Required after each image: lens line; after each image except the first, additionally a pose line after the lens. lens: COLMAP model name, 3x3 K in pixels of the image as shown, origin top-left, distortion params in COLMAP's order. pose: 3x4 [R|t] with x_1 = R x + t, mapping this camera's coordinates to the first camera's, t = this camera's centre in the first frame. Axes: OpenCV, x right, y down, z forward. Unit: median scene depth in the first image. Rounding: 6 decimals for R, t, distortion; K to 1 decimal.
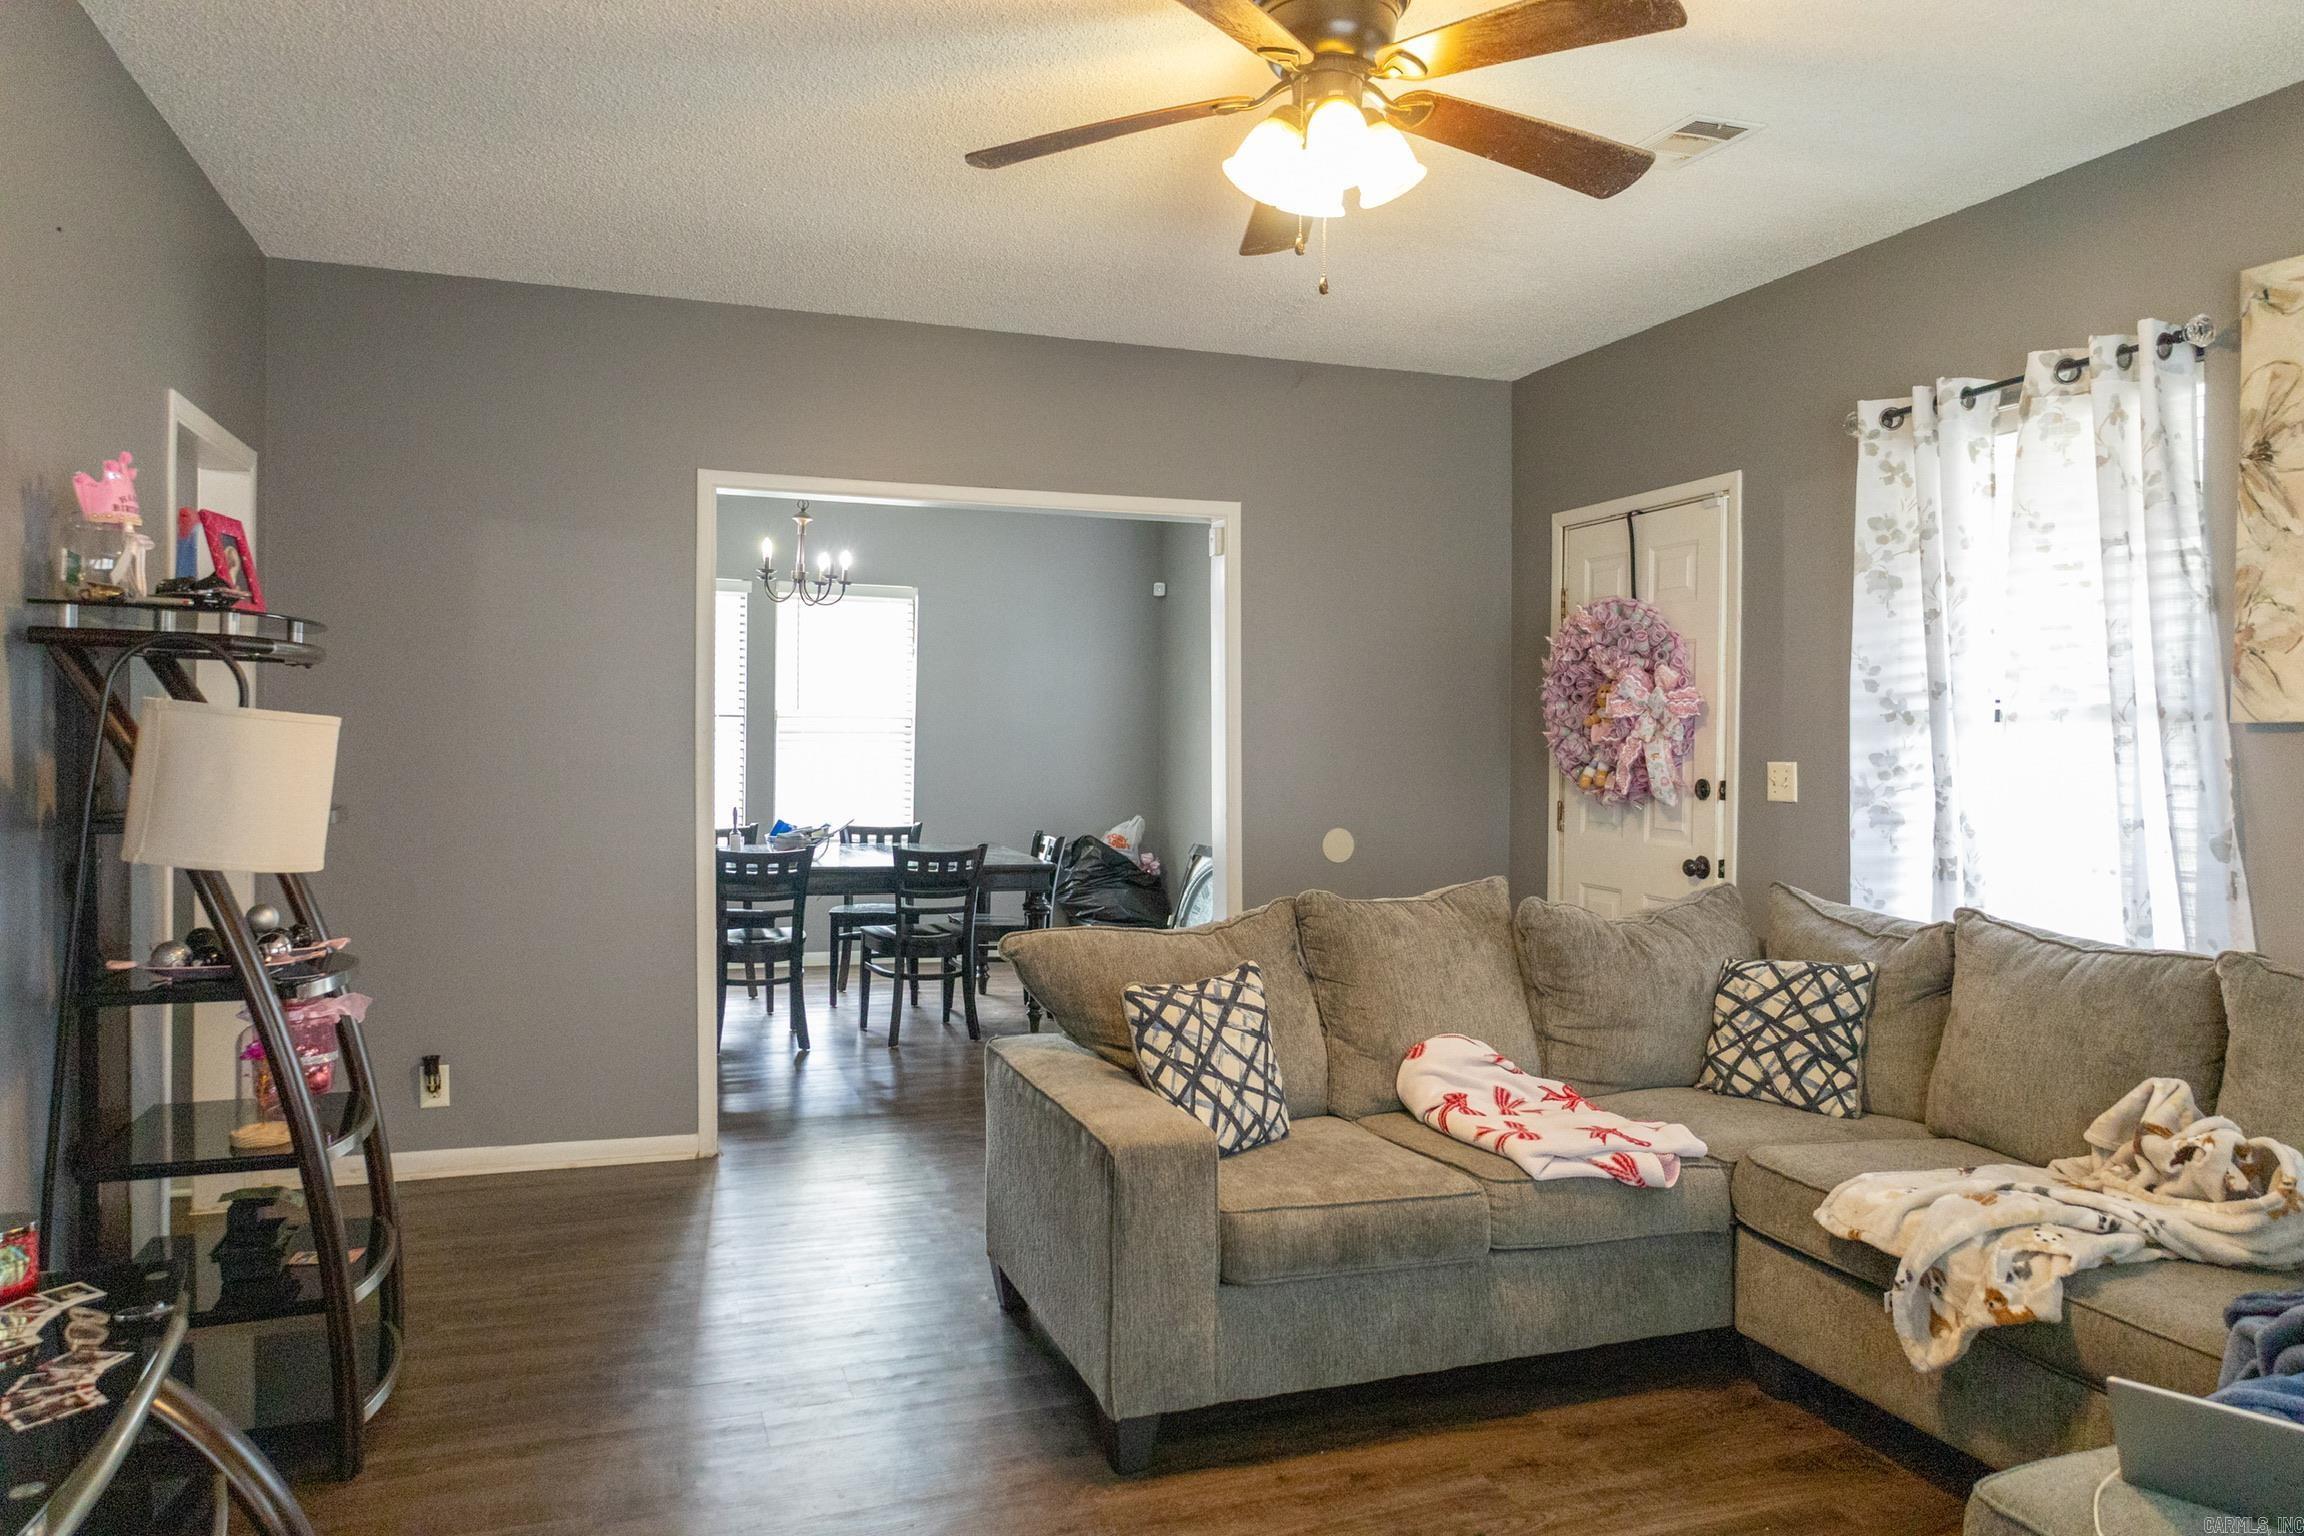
lens RADIAL K [[1542.1, 0, 1152.0], [0, 1542.1, 768.0], [0, 0, 1]] dist [-0.019190, 0.002210]
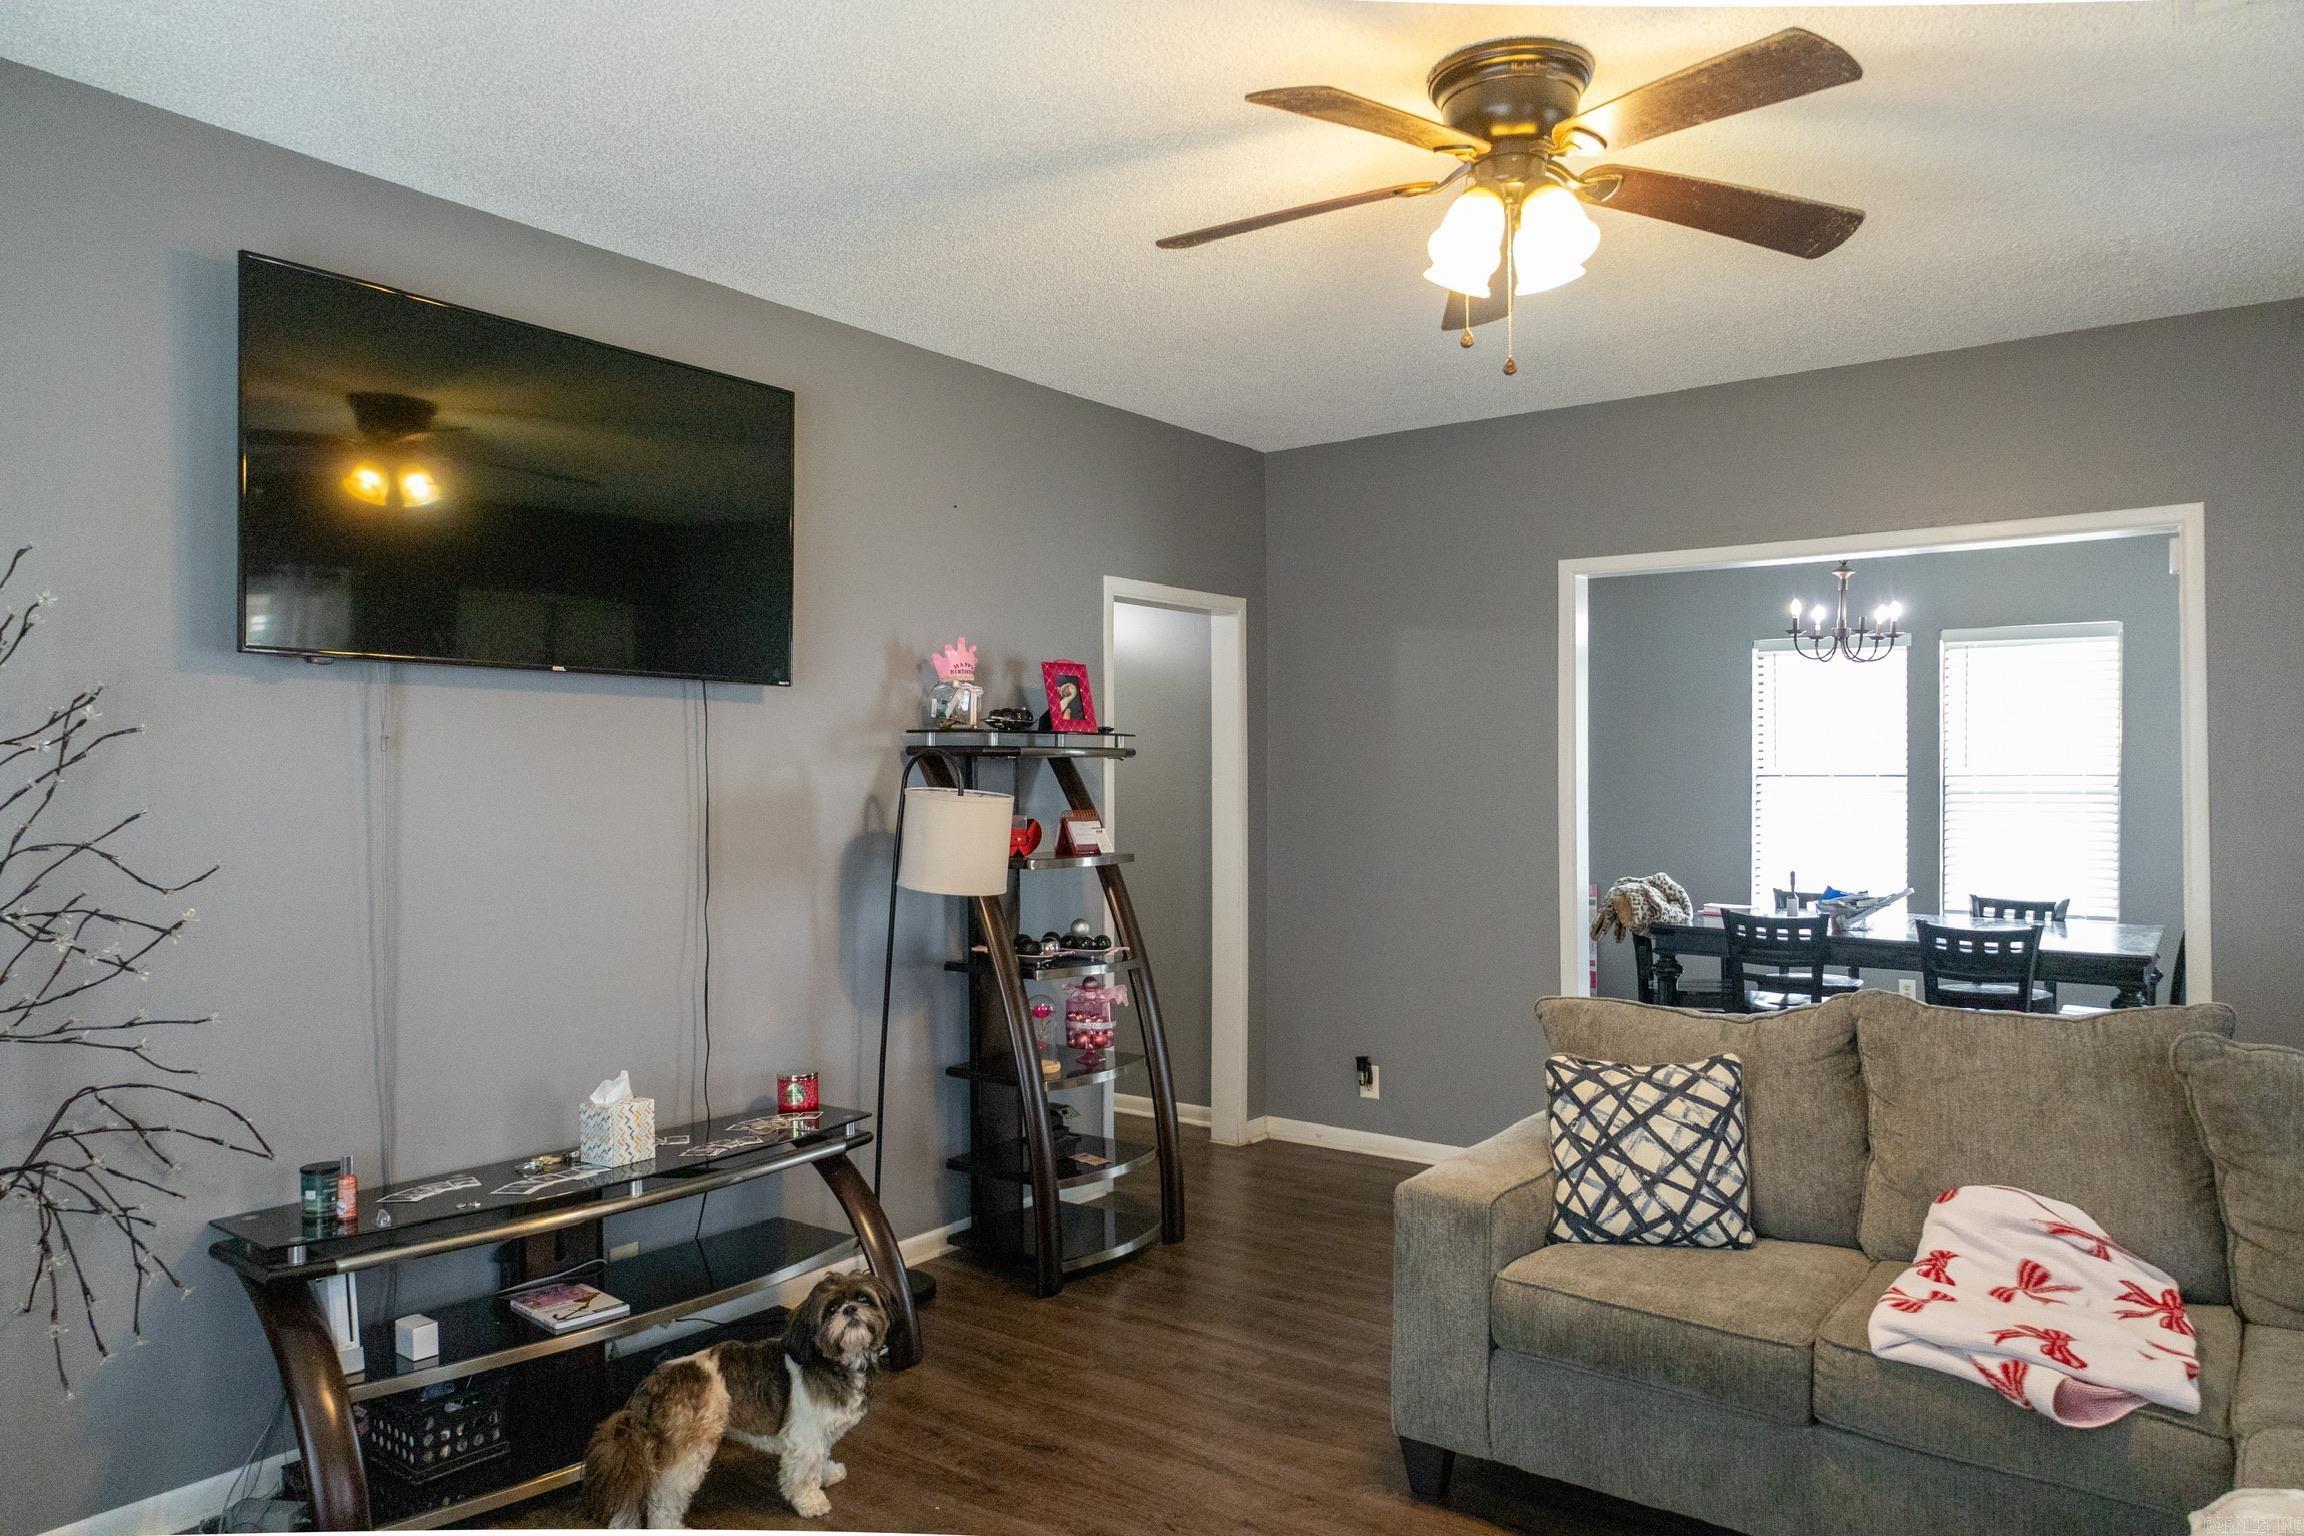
lens RADIAL K [[1540.1, 0, 1142.9], [0, 1540.1, 823.5], [0, 0, 1]] dist [0.001449, 0.004946]
pose [[0.545639, 0.013323, -0.837915, 0.669837], [-0.012556, 0.999891, 0.007722, -0.016299], [0.837926, 0.006307, 0.545747, 0.206319]]
